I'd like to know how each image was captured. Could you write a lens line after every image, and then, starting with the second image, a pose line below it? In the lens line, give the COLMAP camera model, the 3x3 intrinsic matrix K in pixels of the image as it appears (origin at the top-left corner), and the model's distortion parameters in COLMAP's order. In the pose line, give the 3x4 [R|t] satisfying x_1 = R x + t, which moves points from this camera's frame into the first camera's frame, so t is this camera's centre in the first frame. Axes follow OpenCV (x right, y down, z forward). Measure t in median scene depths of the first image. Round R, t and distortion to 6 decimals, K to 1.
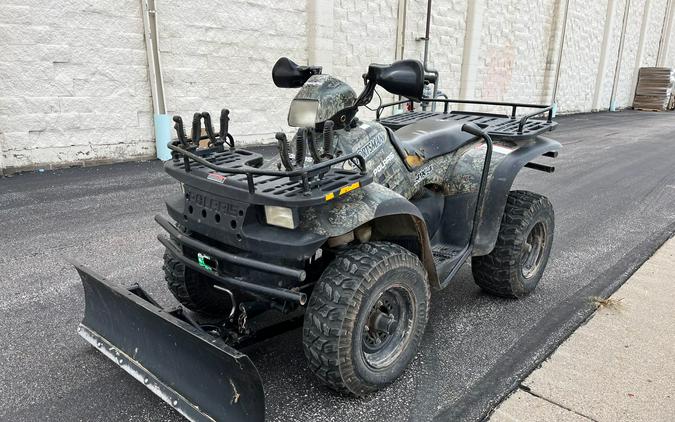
lens RADIAL K [[518.8, 0, 336.3], [0, 518.8, 216.5], [0, 0, 1]] dist [0.031368, -0.060998]
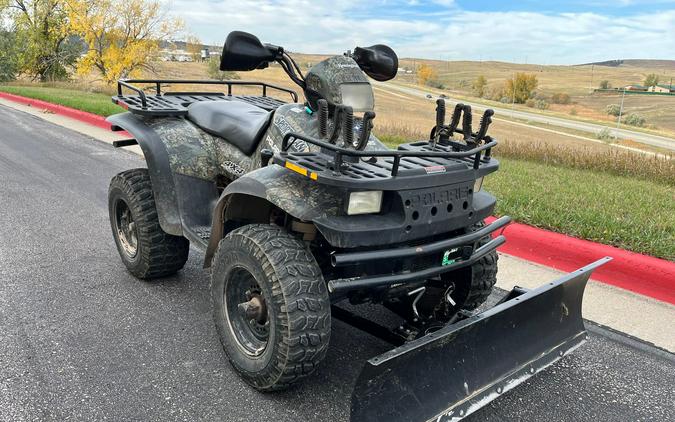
lens RADIAL K [[518.8, 0, 336.5], [0, 518.8, 209.4], [0, 0, 1]] dist [0.031368, -0.060998]
pose [[0.162431, -0.268583, 0.949463, -0.710538], [0.235494, 0.944987, 0.227030, -0.158305], [-0.958206, 0.186716, 0.216745, 0.598028]]
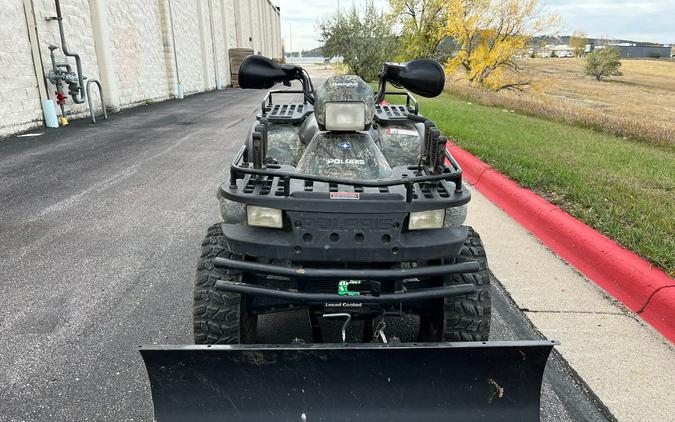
lens RADIAL K [[518.8, 0, 336.2], [0, 518.8, 211.4], [0, 0, 1]] dist [0.031368, -0.060998]
pose [[0.728804, -0.201345, 0.654450, -0.511769], [0.184166, 0.978209, 0.095862, -0.082773], [-0.659490, 0.050662, 0.750004, 0.202320]]
